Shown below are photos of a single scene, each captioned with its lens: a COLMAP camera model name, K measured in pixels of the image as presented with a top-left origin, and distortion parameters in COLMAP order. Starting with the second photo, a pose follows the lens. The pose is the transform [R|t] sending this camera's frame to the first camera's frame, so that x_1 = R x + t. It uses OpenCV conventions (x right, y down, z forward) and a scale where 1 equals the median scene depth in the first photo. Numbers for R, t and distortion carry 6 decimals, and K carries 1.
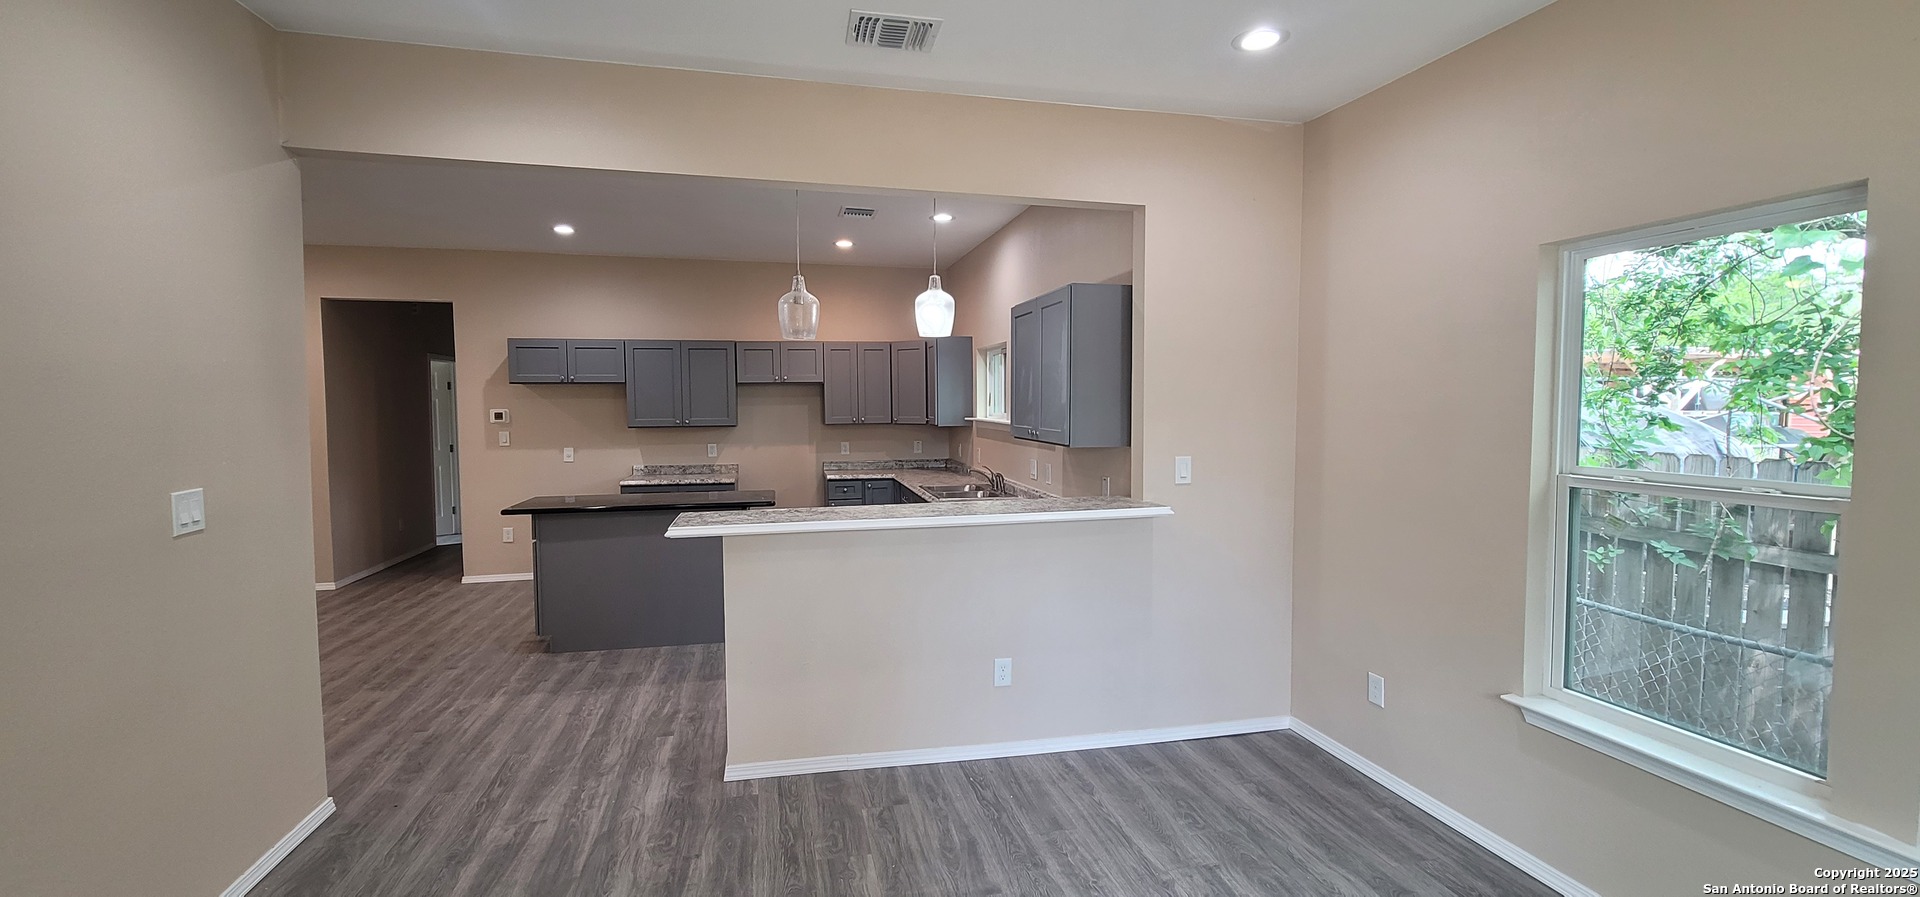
lens RADIAL K [[785.0, 0, 960.0], [0, 785.0, 448.5], [0, 0, 1]] dist [-0.008141, 0.002561]
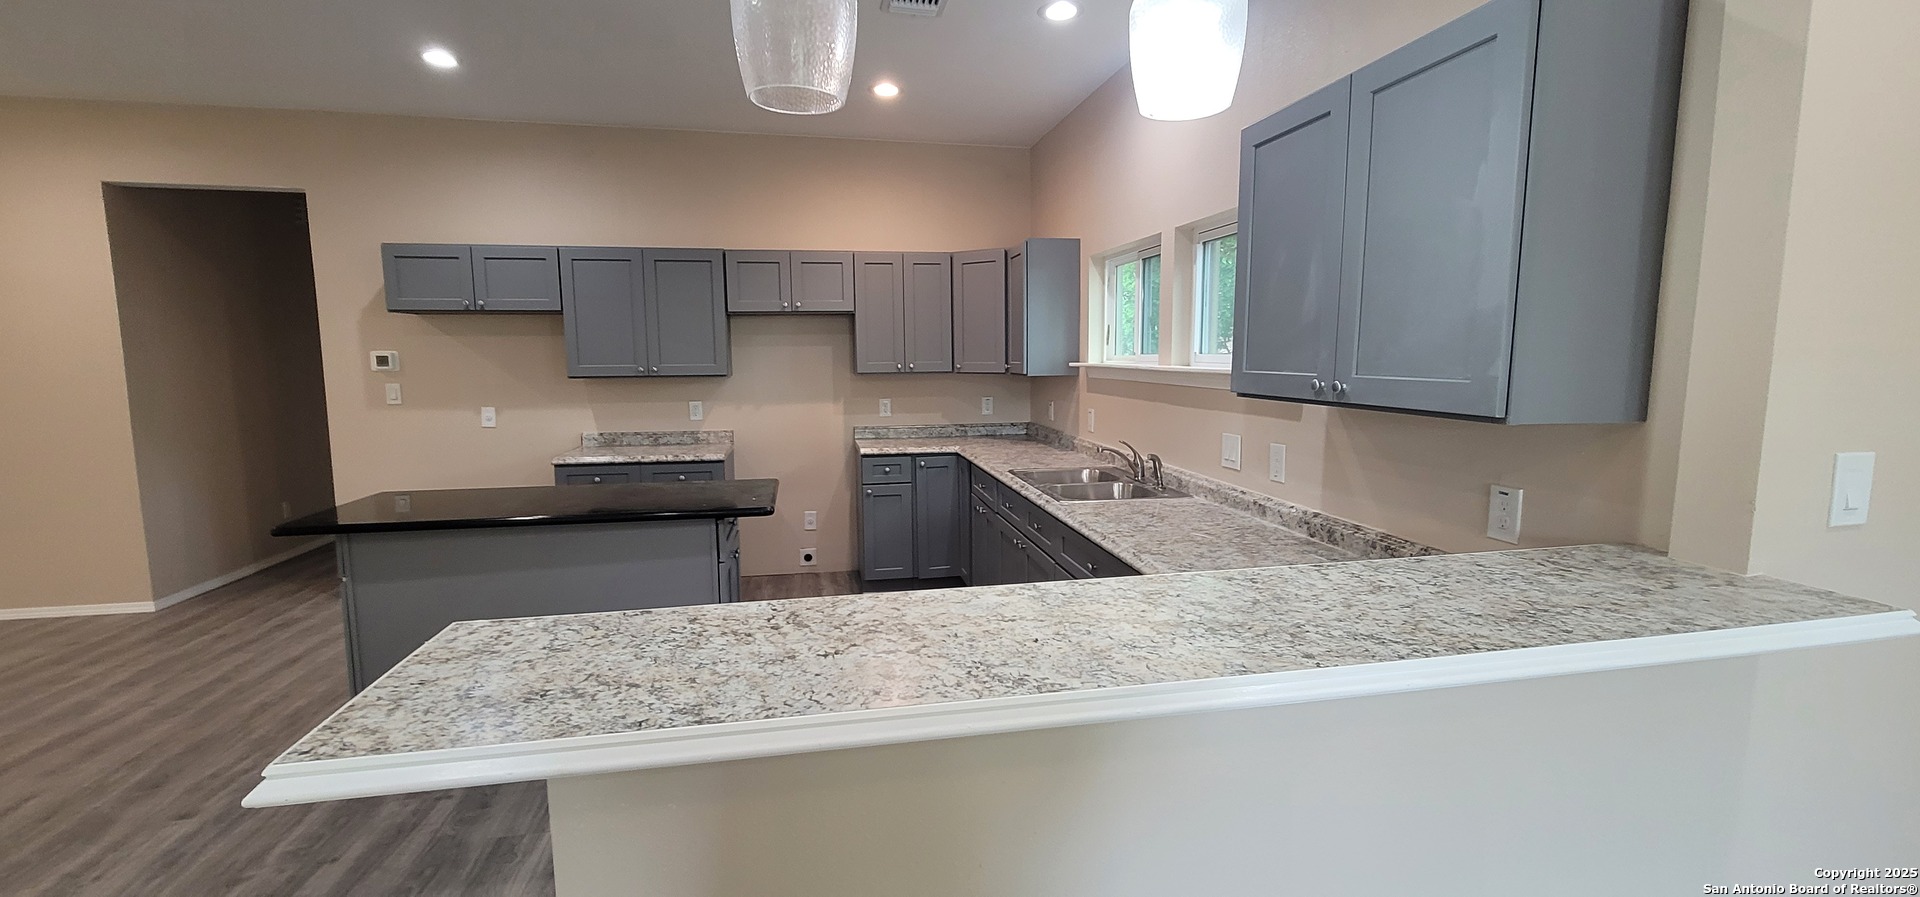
lens RADIAL K [[785.0, 0, 960.0], [0, 785.0, 448.5], [0, 0, 1]] dist [-0.008141, 0.002561]
pose [[0.999390, 0.003757, -0.034717, -0.059307], [-0.001689, 0.998232, 0.059408, -0.006212], [0.034879, -0.059313, 0.997630, 0.323883]]
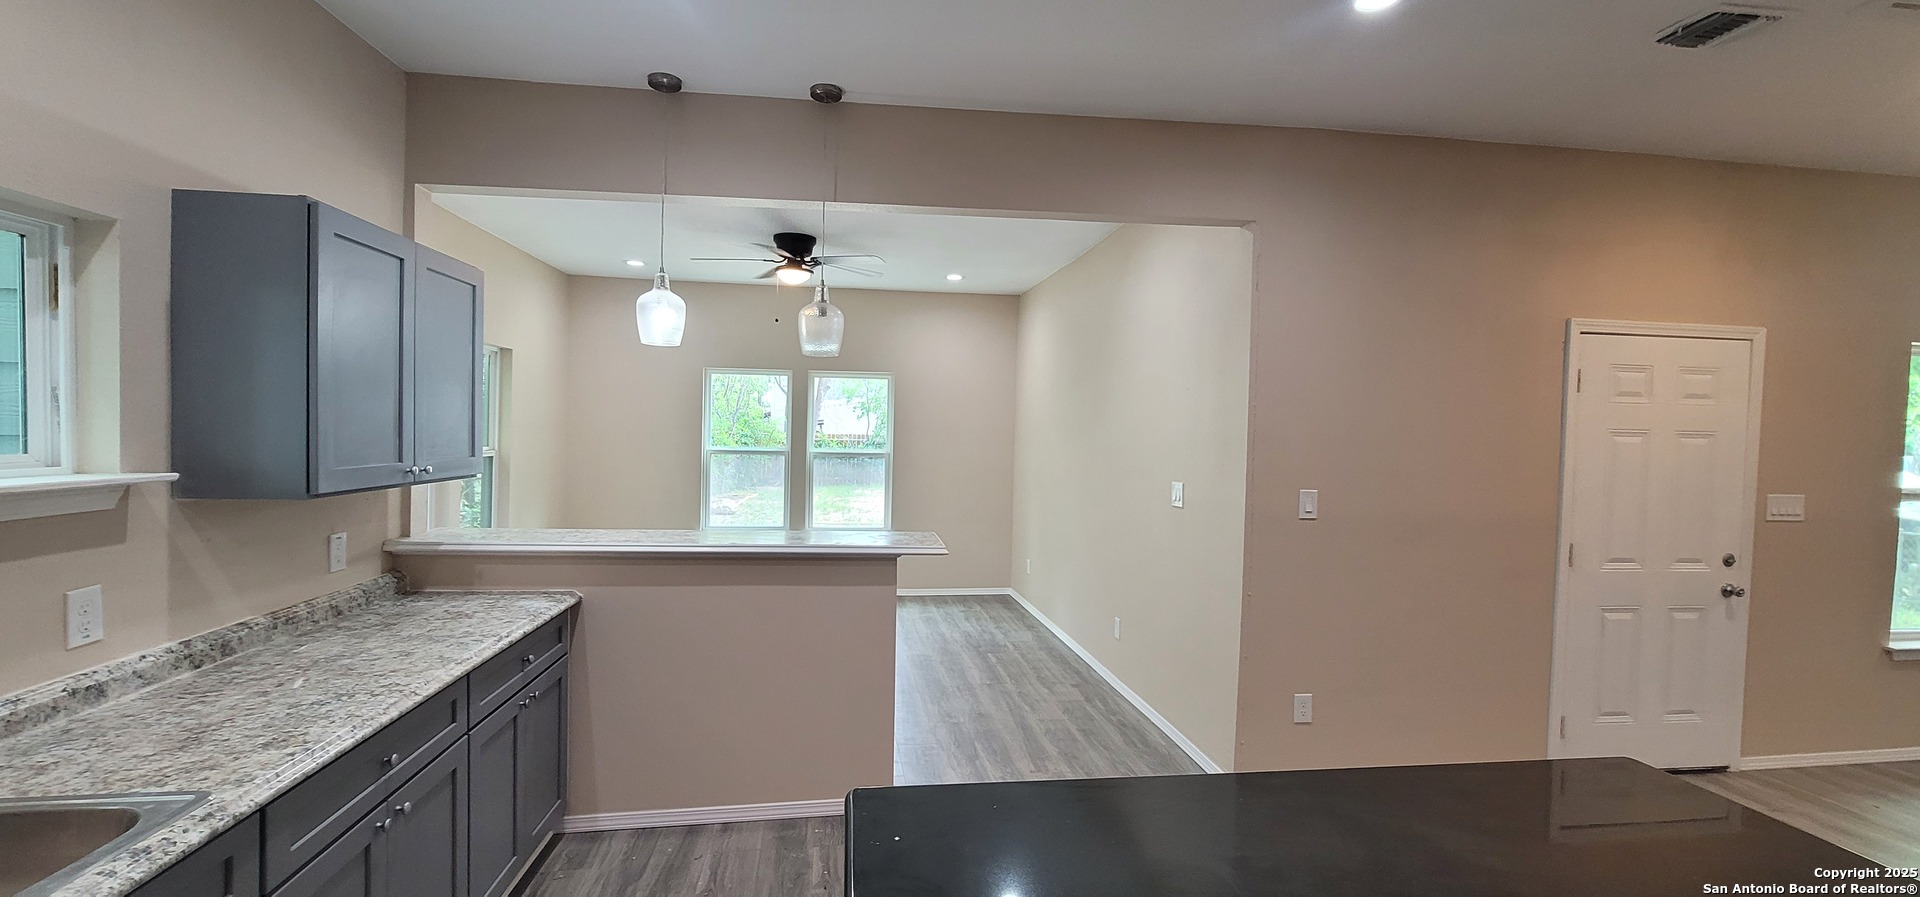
lens RADIAL K [[785.0, 0, 960.0], [0, 785.0, 448.5], [0, 0, 1]] dist [-0.008141, 0.002561]
pose [[-0.995064, -0.019070, 0.097381, -0.189494], [-0.010163, 0.995786, 0.091147, -0.046465], [-0.098709, 0.089707, -0.991065, 0.809783]]
